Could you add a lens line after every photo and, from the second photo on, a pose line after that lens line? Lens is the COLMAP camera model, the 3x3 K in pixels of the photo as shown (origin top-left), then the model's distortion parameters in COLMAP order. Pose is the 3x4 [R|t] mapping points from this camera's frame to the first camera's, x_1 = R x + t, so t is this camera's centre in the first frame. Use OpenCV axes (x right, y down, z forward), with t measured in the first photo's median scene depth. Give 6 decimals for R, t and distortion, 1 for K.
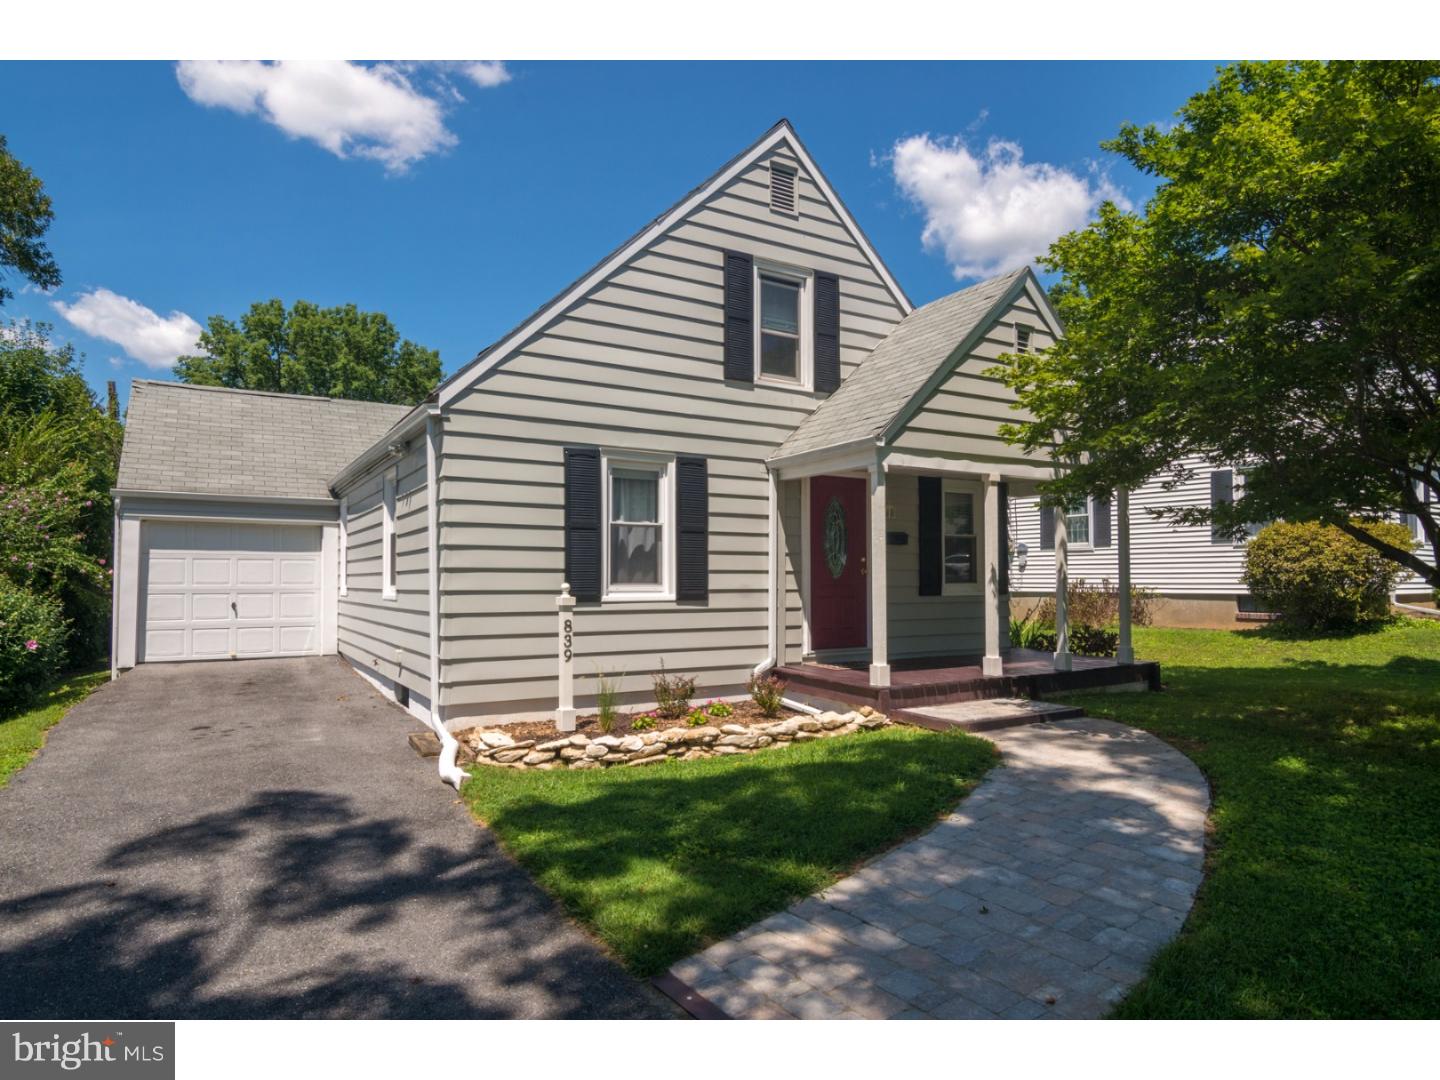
lens RADIAL K [[833.9, 0, 719.1], [0, 833.9, 557.6], [0, 0, 1]] dist [-0.010516, -0.001249]
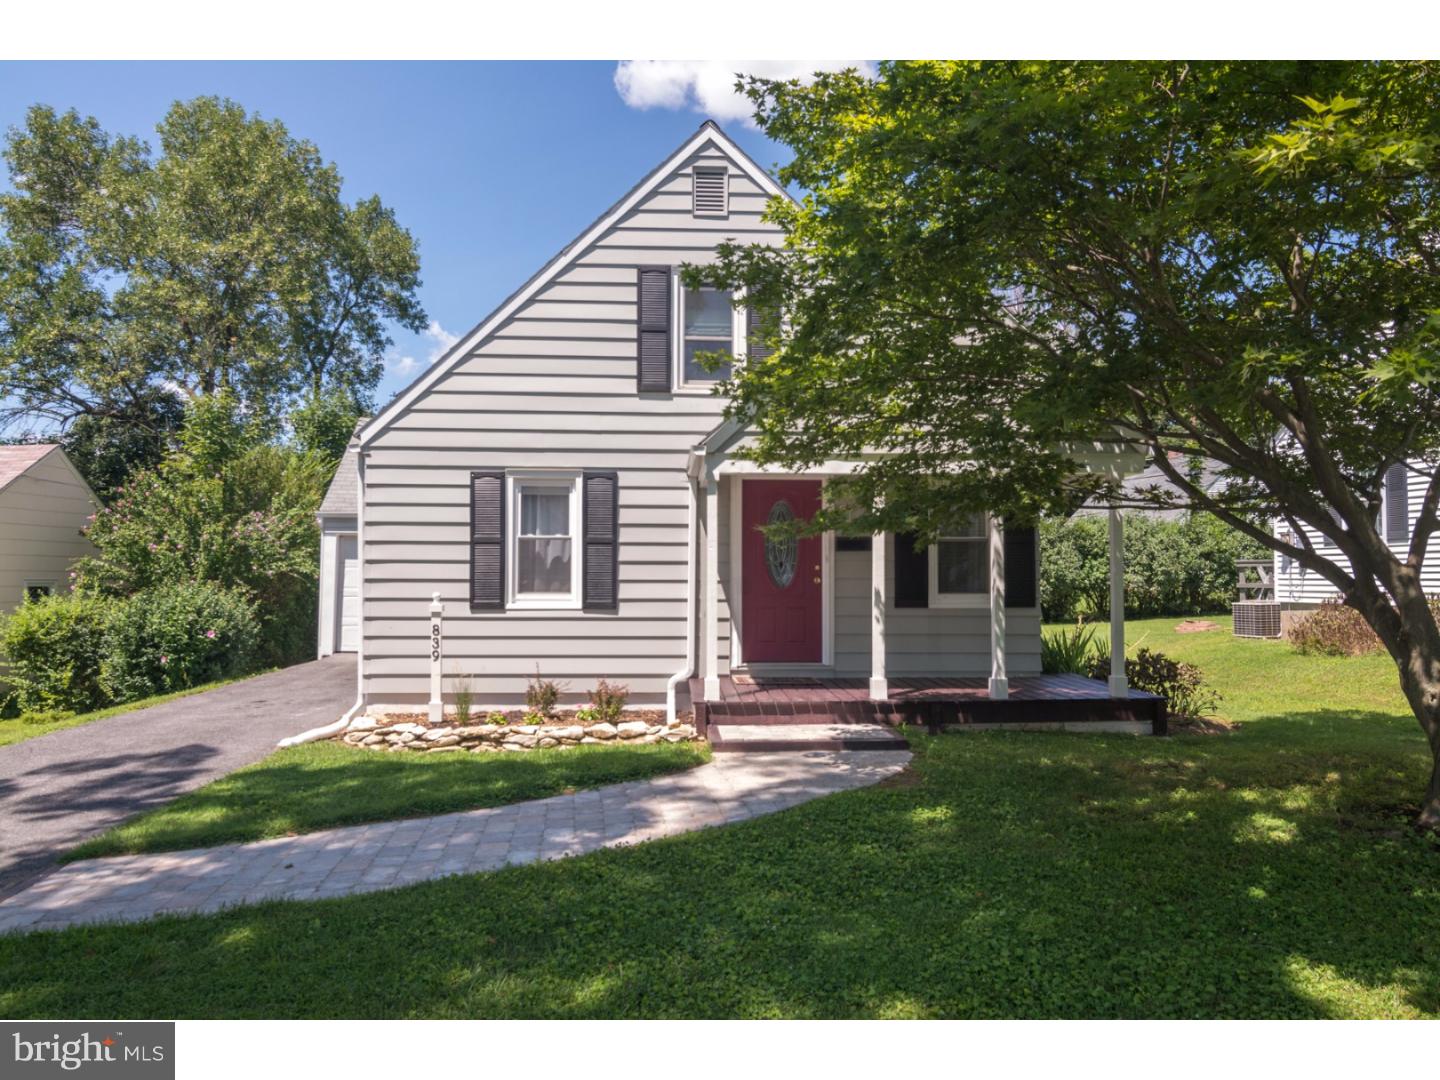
lens RADIAL K [[953.4, 0, 720.0], [0, 953.4, 540.0], [0, 0, 1]] dist [-0.011484, -0.004828]
pose [[0.886577, -0.016778, -0.462276, 0.658504], [0.010285, 0.999810, -0.016562, -0.013689], [0.462466, 0.009929, 0.886582, 0.014601]]
